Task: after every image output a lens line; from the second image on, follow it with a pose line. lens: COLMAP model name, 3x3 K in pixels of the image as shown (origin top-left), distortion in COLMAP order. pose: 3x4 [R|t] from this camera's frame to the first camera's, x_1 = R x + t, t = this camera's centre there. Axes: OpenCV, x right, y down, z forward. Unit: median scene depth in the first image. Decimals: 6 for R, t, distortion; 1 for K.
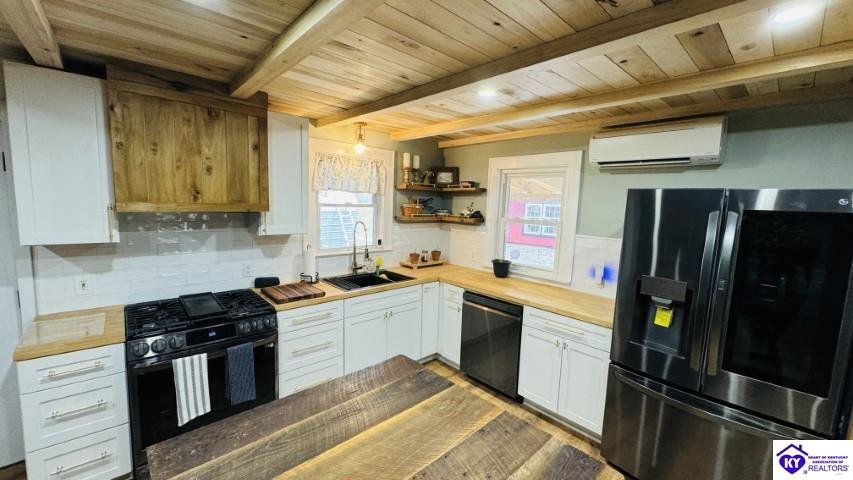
lens RADIAL K [[334.7, 0, 423.9], [0, 334.7, 238.9], [0, 0, 1]] dist [-0.001025, -0.000032]
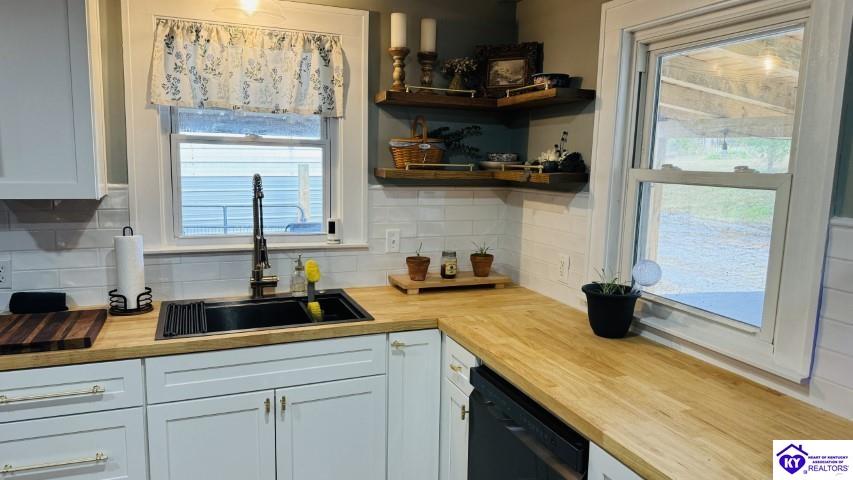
lens RADIAL K [[591.3, 0, 428.0], [0, 591.3, 241.4], [0, 0, 1]] dist [0.123182, -0.159703]
pose [[0.933490, 0.038058, -0.356578, 0.256608], [-0.030607, 0.999180, 0.026516, 0.003781], [0.357295, -0.013838, 0.933889, 0.316395]]
